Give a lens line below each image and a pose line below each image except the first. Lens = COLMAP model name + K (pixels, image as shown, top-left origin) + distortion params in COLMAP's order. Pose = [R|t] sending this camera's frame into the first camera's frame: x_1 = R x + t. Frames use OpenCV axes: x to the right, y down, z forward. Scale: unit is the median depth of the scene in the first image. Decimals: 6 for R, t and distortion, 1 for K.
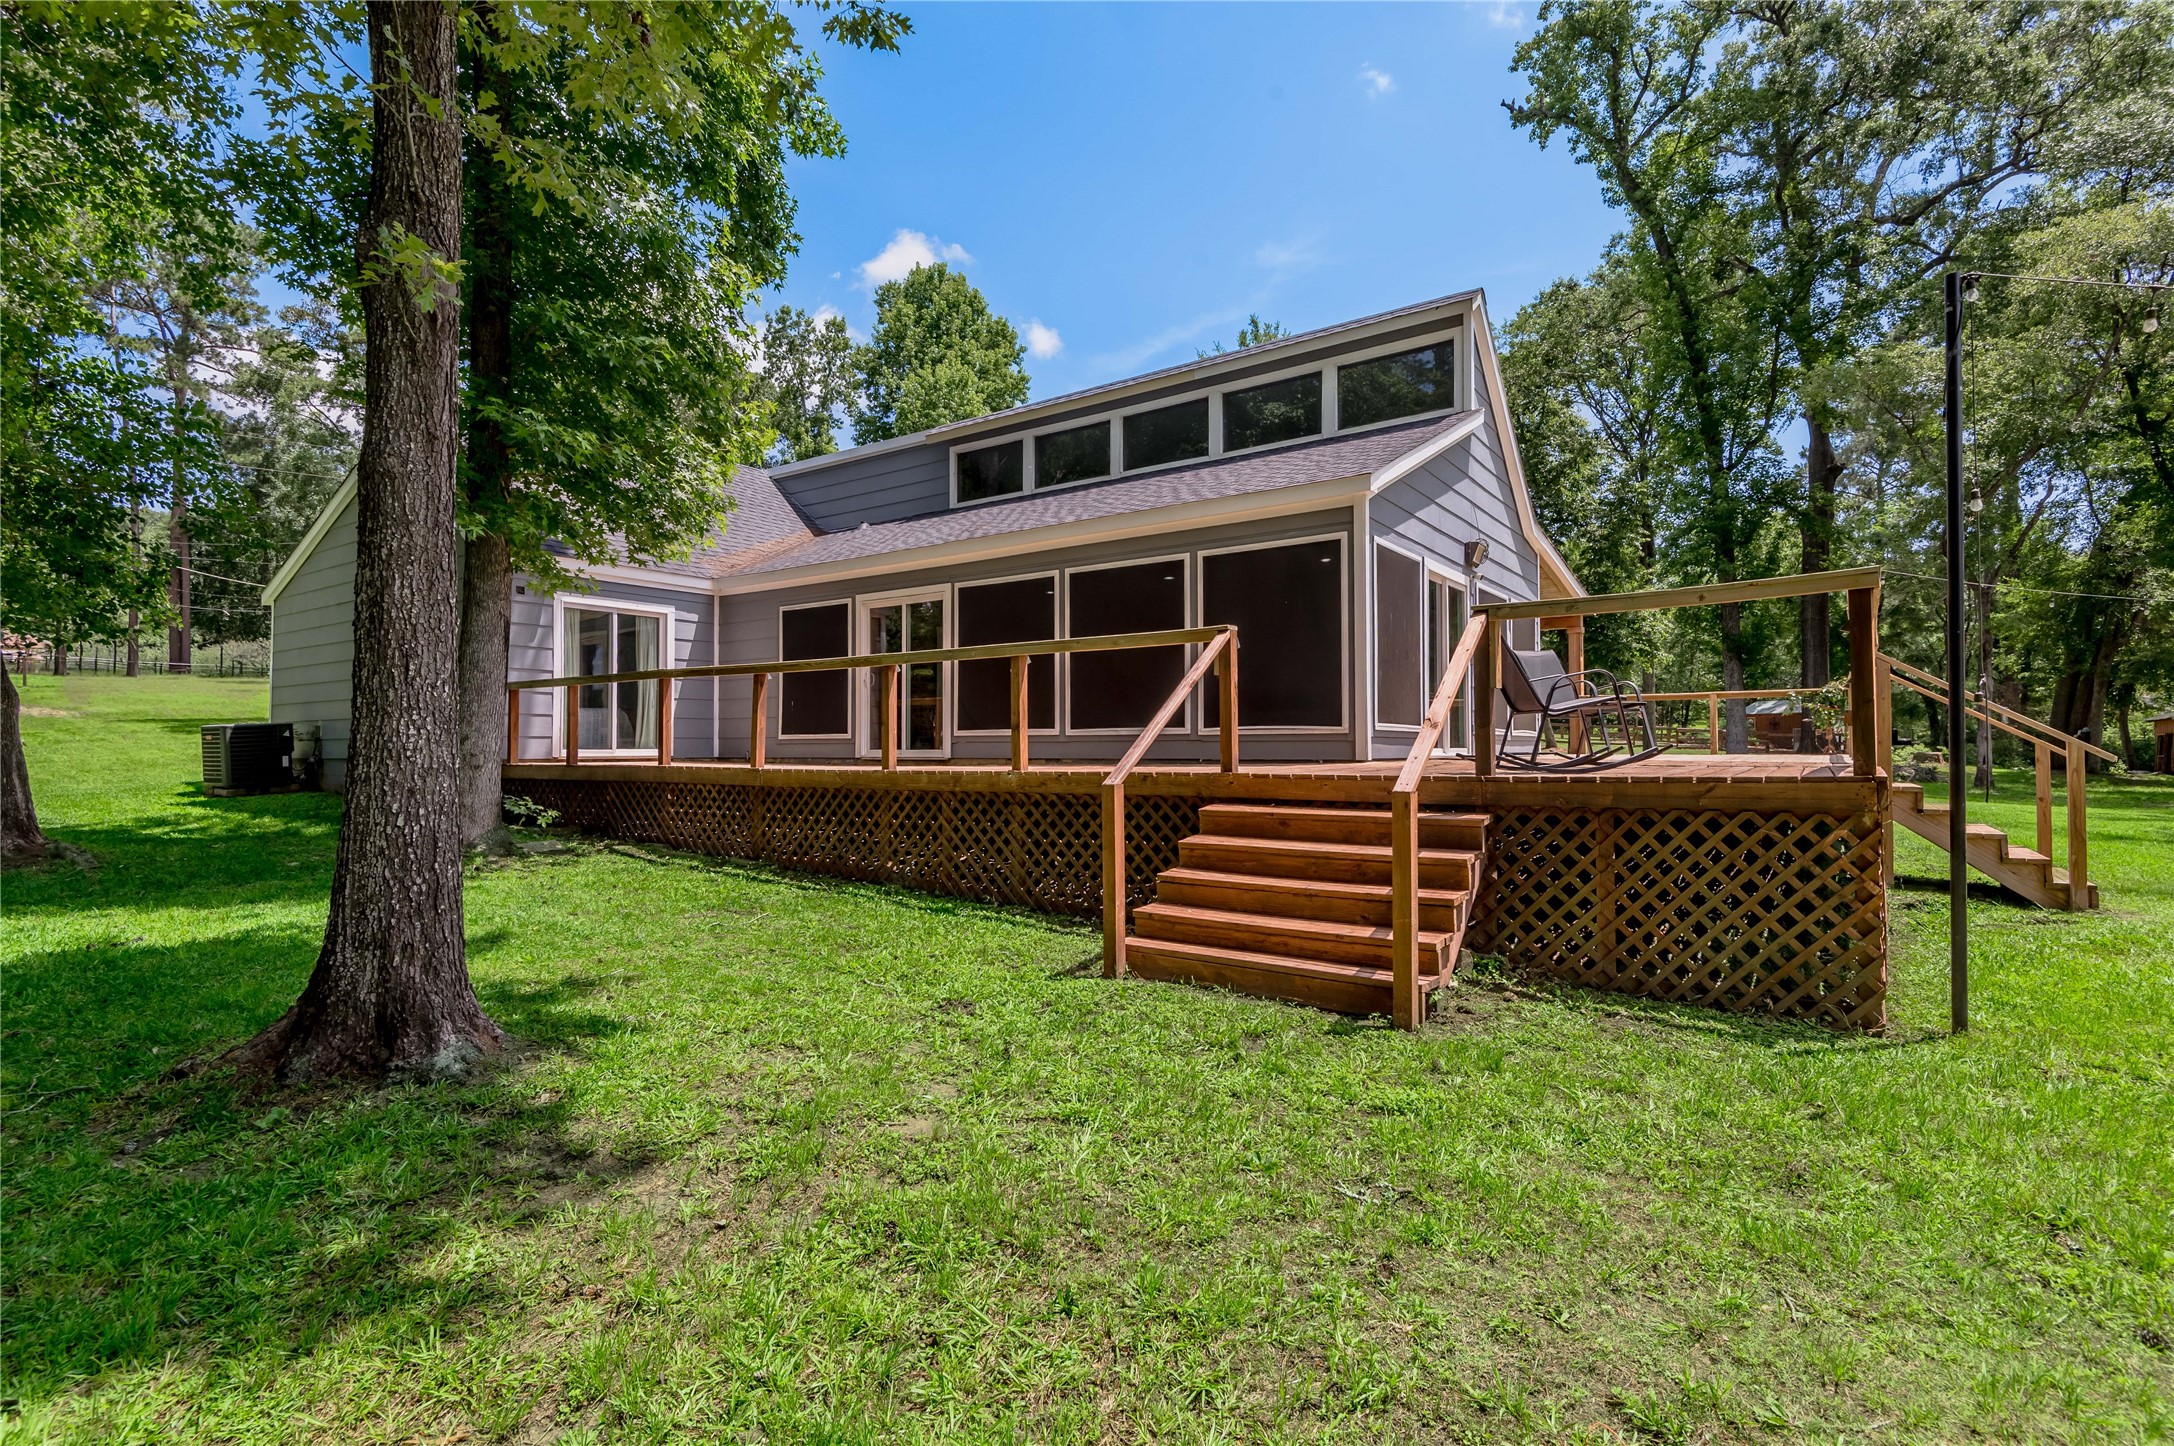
lens RADIAL K [[1003.4, 0, 1043.1], [0, 1003.4, 735.9], [0, 0, 1]] dist [0.008491, -0.009203]
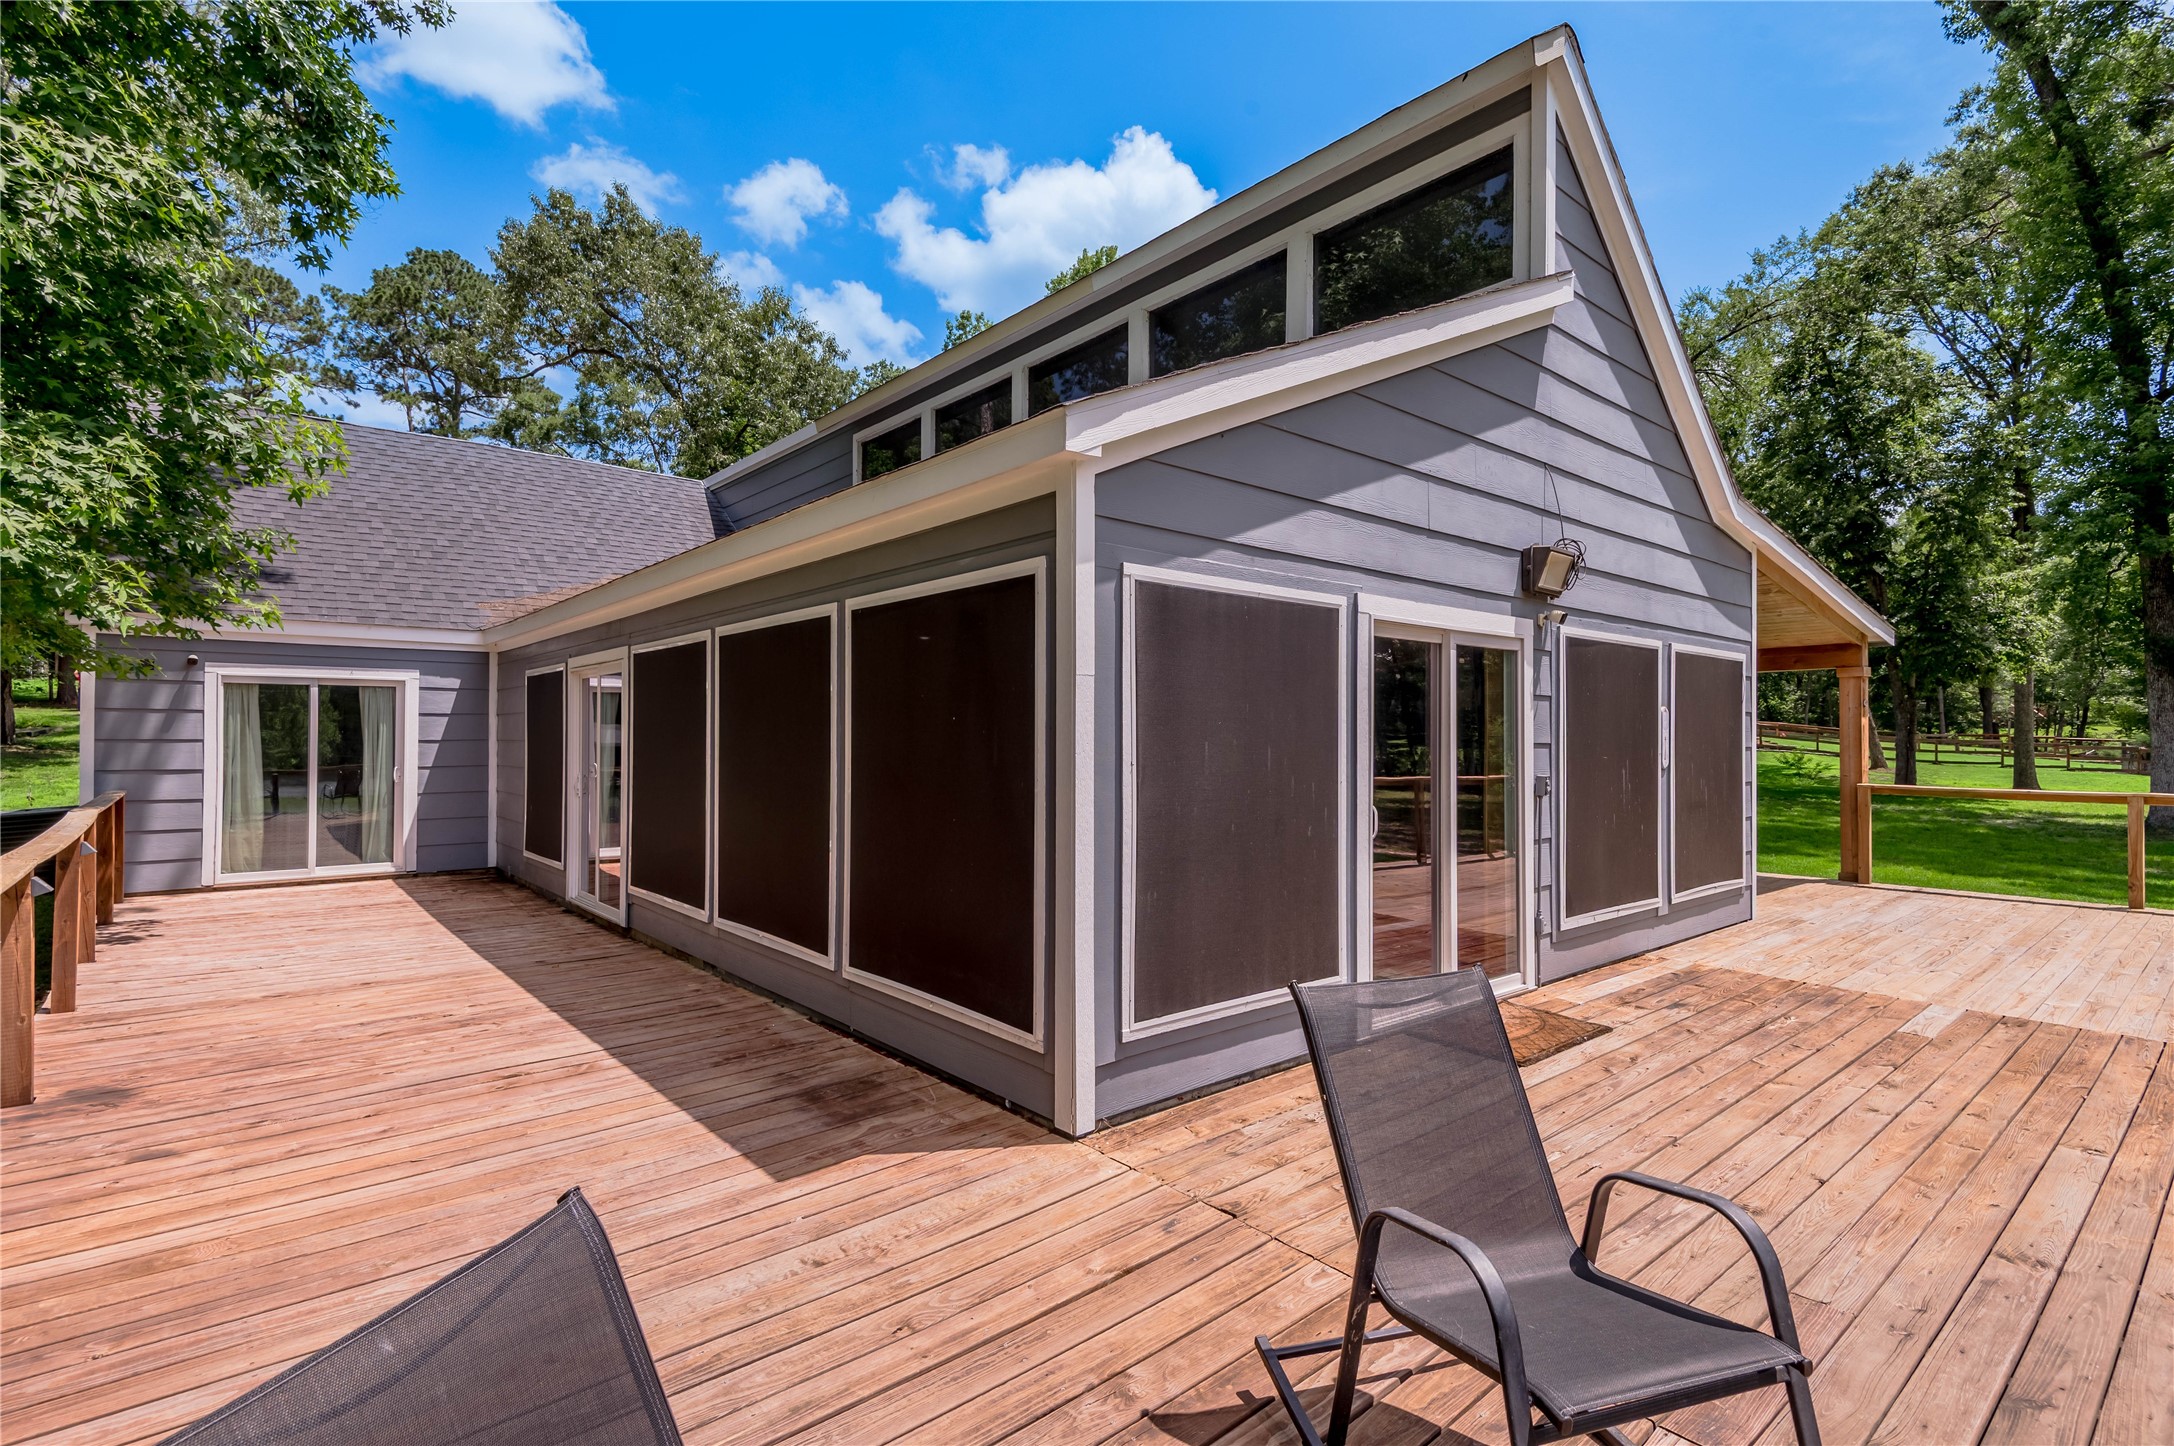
lens RADIAL K [[1016.9, 0, 995.7], [0, 1016.9, 745.7], [0, 0, 1]] dist [-0.011355, 0.000058]
pose [[0.967318, 0.007631, -0.253452, 0.070857], [-0.005439, 0.999942, 0.009348, -0.023888], [0.253509, -0.007664, 0.967303, 0.109521]]
